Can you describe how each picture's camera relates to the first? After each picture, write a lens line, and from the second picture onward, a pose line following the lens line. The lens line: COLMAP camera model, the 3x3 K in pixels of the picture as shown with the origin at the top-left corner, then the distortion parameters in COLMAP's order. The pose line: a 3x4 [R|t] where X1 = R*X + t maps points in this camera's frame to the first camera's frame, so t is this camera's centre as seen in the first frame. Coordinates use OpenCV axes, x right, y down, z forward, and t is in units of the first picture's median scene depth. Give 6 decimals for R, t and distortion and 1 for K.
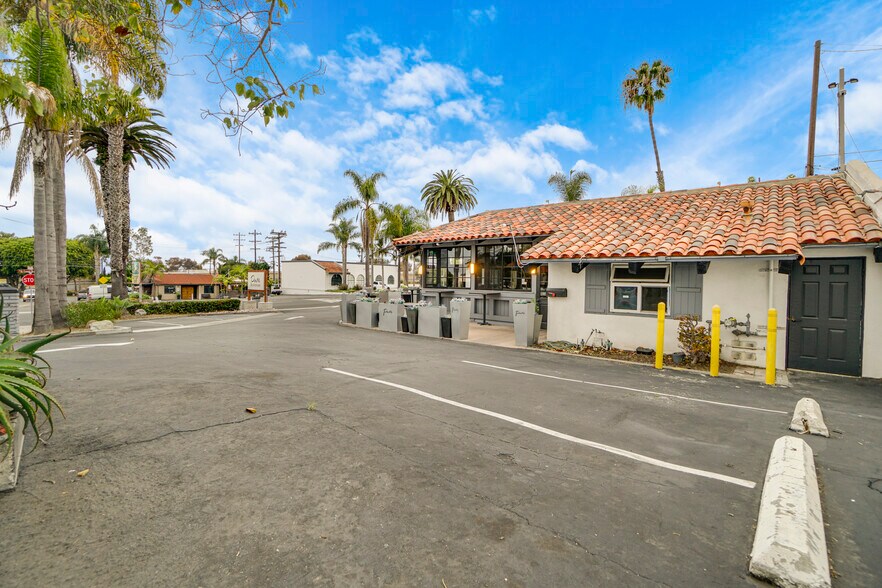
lens RADIAL K [[393.2, 0, 441.0], [0, 393.2, 294.0], [0, 0, 1]] dist [-0.049025, 0.014193]
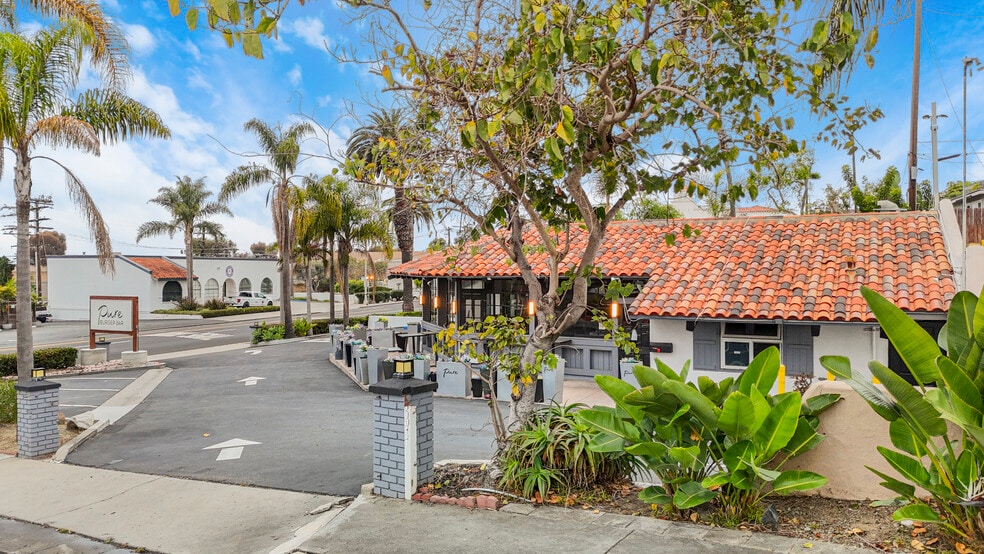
lens RADIAL K [[720.1, 0, 492.0], [0, 720.1, 277.0], [0, 0, 1]] dist [0.081606, -0.084435]
pose [[0.972490, -0.016775, 0.232340, -0.232629], [0.023134, 0.999428, -0.024672, -0.065914], [-0.231793, 0.029368, 0.972322, -0.268214]]
